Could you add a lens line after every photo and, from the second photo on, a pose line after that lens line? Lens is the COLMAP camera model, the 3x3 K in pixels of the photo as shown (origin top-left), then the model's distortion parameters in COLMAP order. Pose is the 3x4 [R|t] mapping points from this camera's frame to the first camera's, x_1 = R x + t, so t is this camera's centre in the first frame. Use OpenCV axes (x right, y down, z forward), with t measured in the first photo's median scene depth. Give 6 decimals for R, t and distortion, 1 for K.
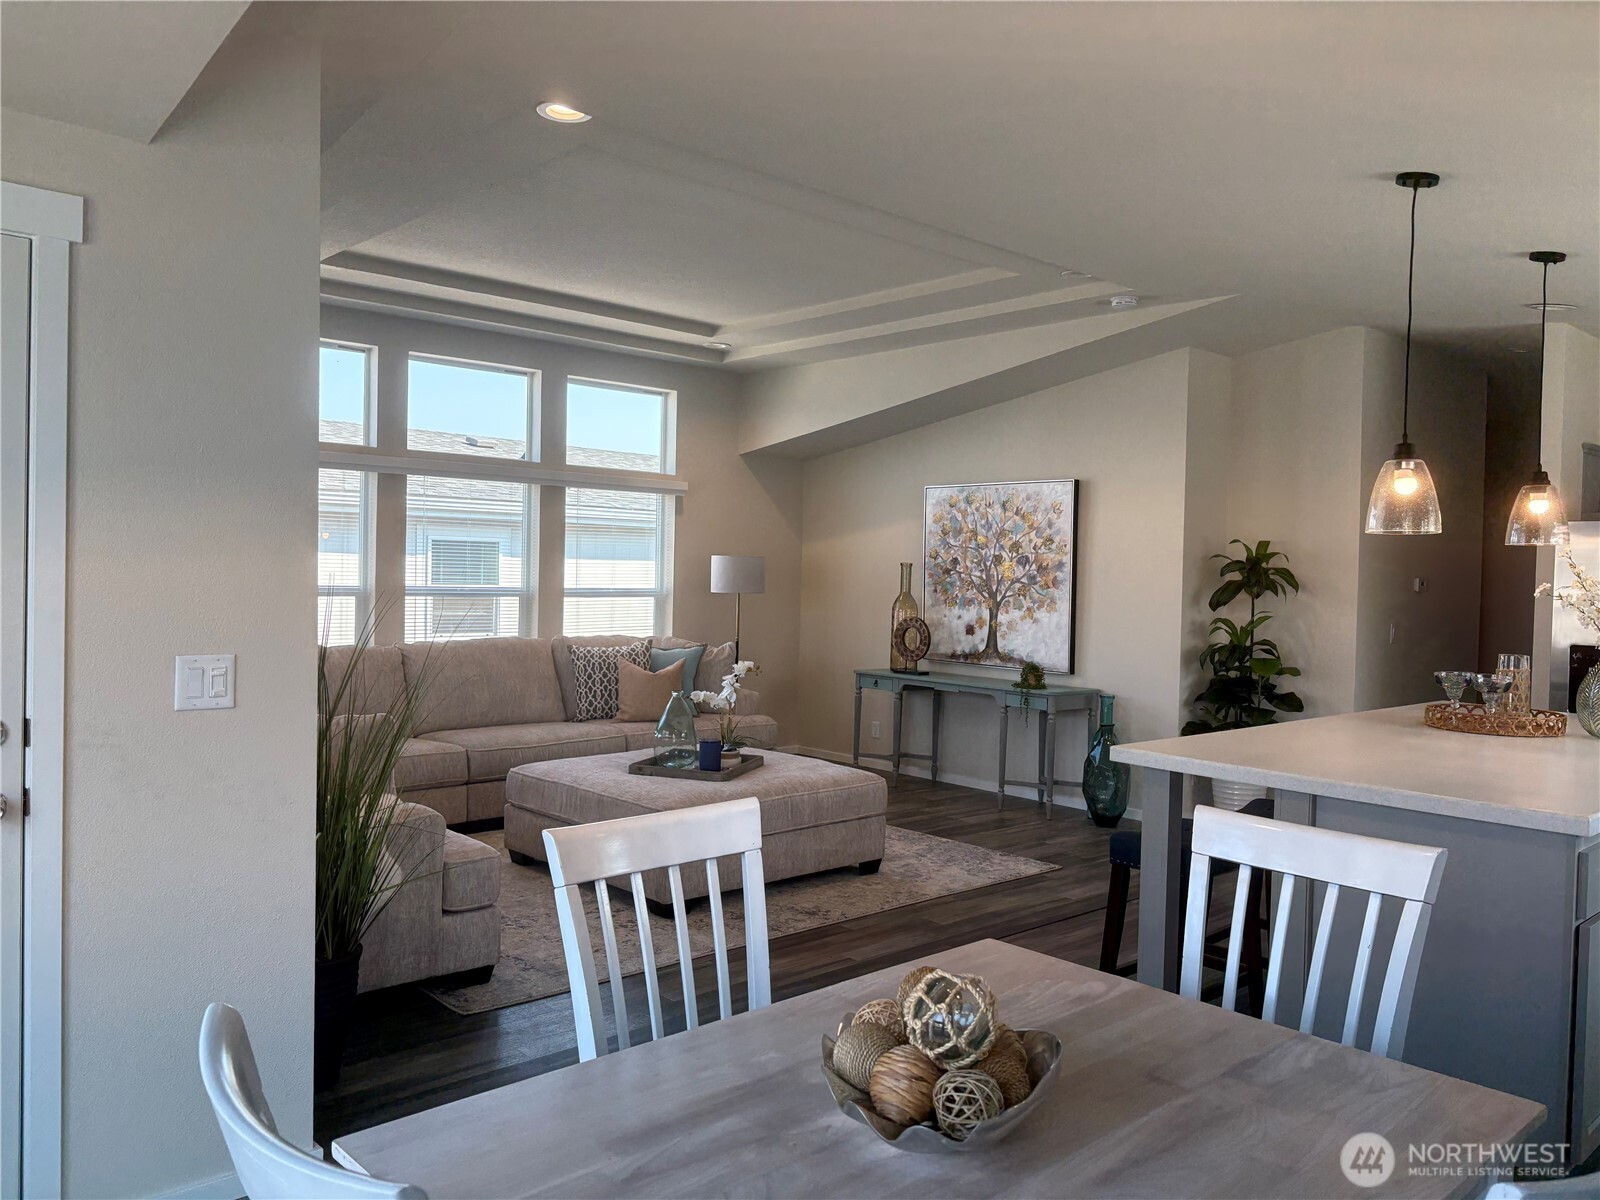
lens RADIAL K [[1207.6, 0, 791.1], [0, 1207.6, 602.5], [0, 0, 1]] dist [0.043600, -0.048931]
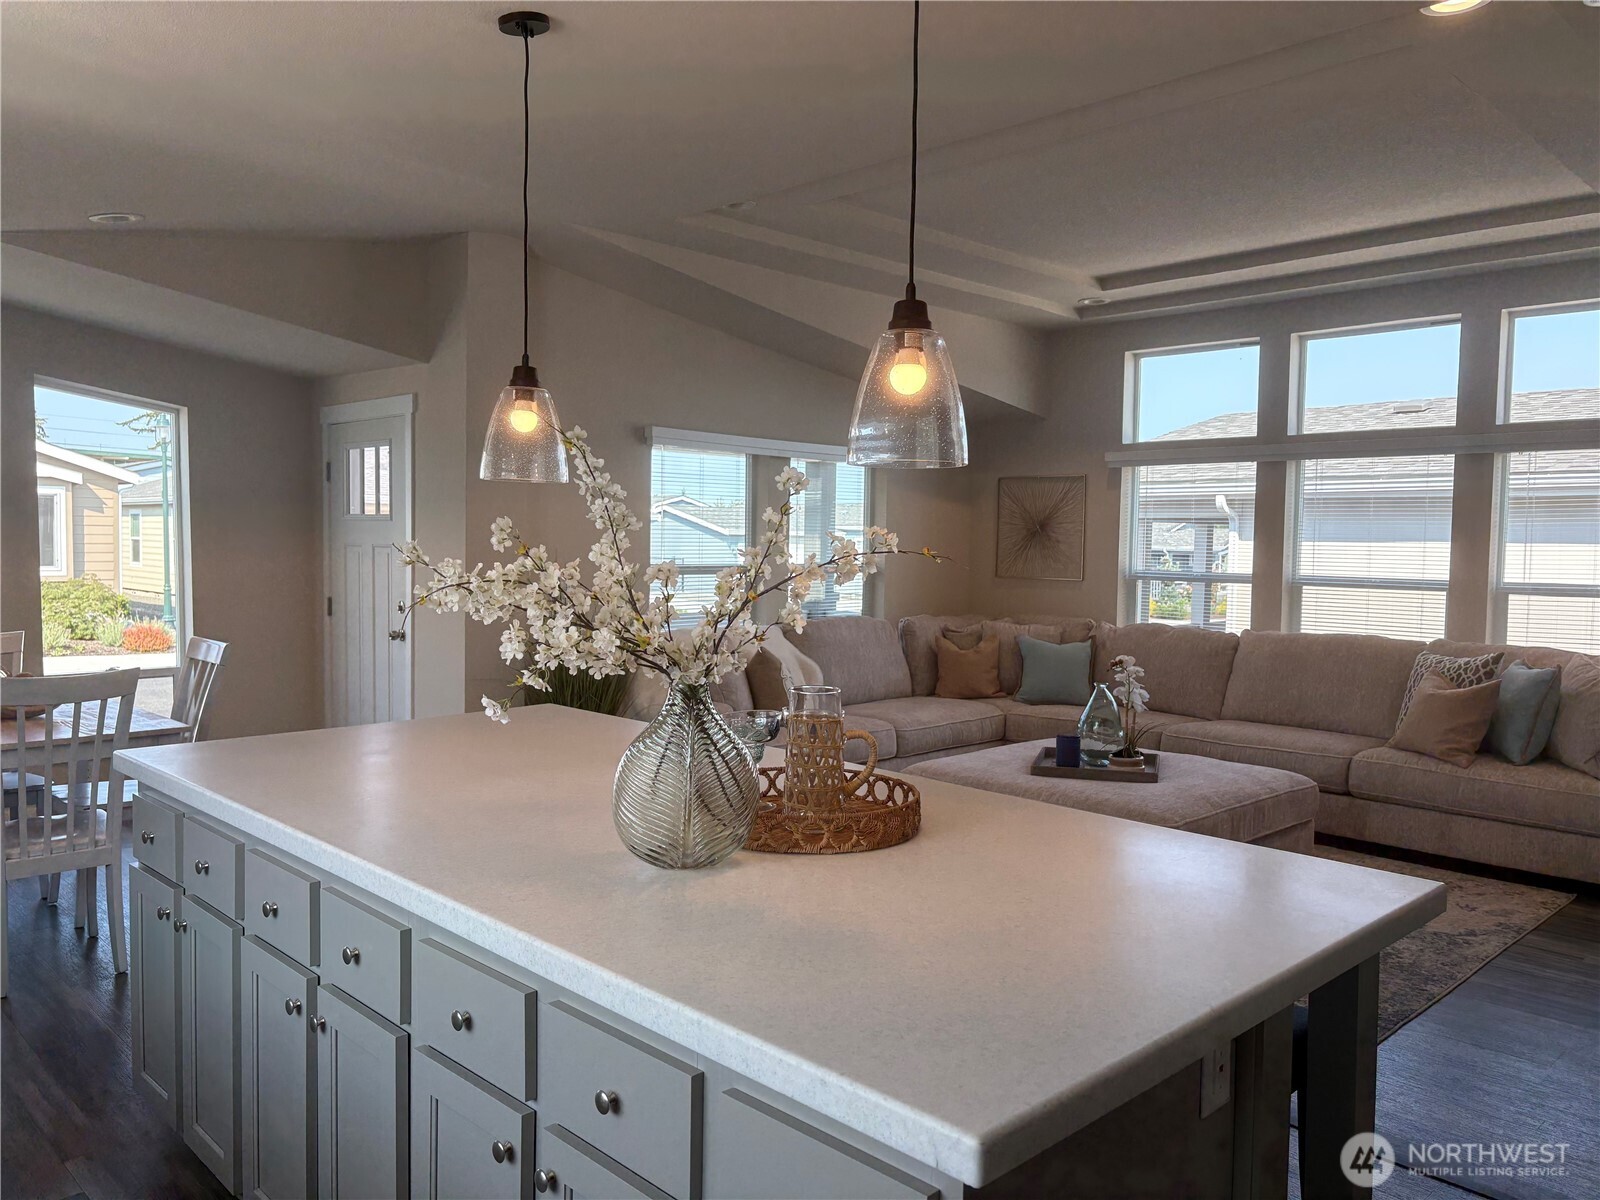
lens RADIAL K [[1207.6, 0, 804.6], [0, 1207.6, 598.5], [0, 0, 1]] dist [0.043600, -0.048931]
pose [[0.034921, 0.026753, -0.999032, 0.600091], [-0.037578, 0.998970, 0.025438, -0.004386], [0.998683, 0.036653, 0.035891, 0.536834]]
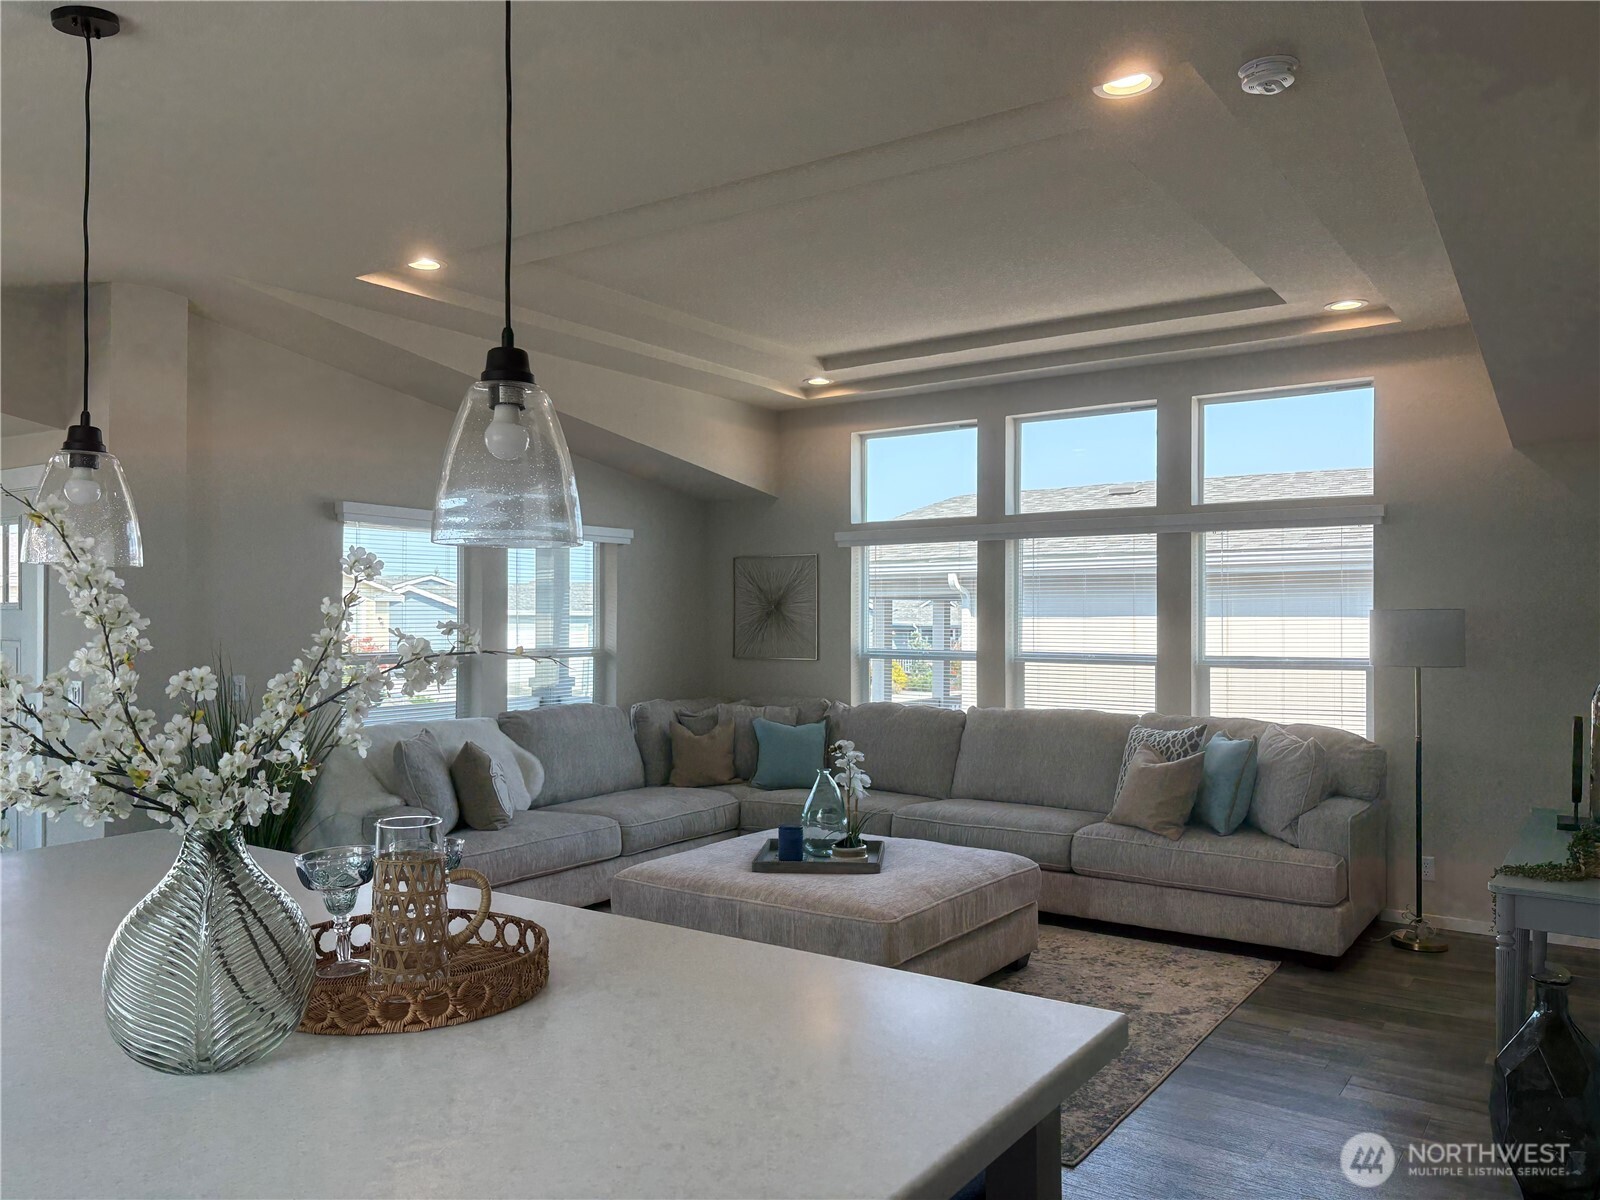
lens RADIAL K [[1207.6, 0, 791.3], [0, 1207.6, 611.8], [0, 0, 1]] dist [0.043600, -0.048931]
pose [[0.219213, -0.028946, -0.975248, 0.564964], [-0.018342, 0.999261, -0.033782, -0.008521], [0.975505, 0.025293, 0.218520, 0.565575]]
